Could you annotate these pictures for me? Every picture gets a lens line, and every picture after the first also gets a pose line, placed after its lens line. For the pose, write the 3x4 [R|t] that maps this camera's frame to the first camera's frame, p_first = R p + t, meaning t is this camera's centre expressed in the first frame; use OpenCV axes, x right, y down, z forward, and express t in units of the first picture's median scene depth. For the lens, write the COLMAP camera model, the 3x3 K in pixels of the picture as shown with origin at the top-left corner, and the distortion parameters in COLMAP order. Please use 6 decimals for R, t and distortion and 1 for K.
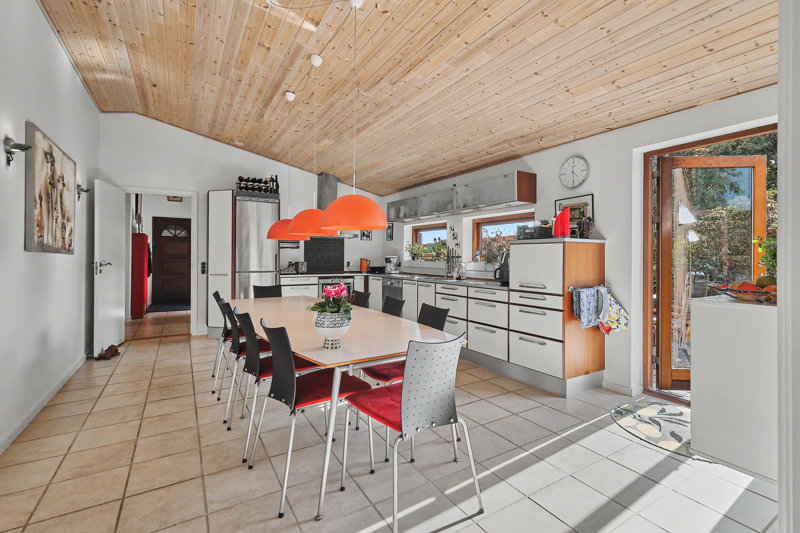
lens RADIAL K [[354.9, 0, 399.0], [0, 354.9, 253.8], [0, 0, 1]] dist [0.002272, 0.000680]
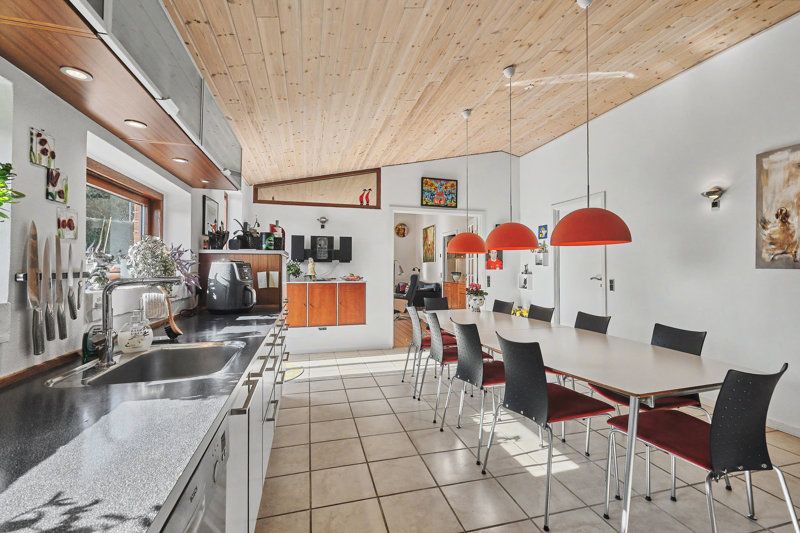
lens RADIAL K [[354.9, 0, 401.1], [0, 354.9, 263.2], [0, 0, 1]] dist [0.002272, 0.000680]
pose [[-0.961272, -0.002687, 0.275589, -0.114497], [-0.007736, 0.999822, -0.017233, 0.002598], [-0.275493, -0.018698, -0.961121, 1.083881]]
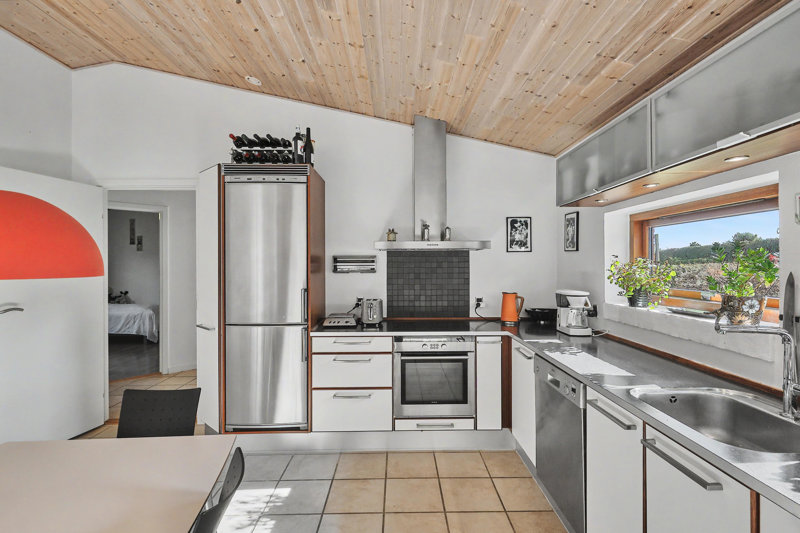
lens RADIAL K [[381.0, 0, 406.7], [0, 381.0, 264.4], [0, 0, 1]] dist [-0.006170, -0.000016]
pose [[0.870002, -0.007622, -0.492990, 0.034695], [0.008823, 0.999961, 0.000111, -0.029947], [0.492970, -0.004446, 0.870035, 0.608274]]
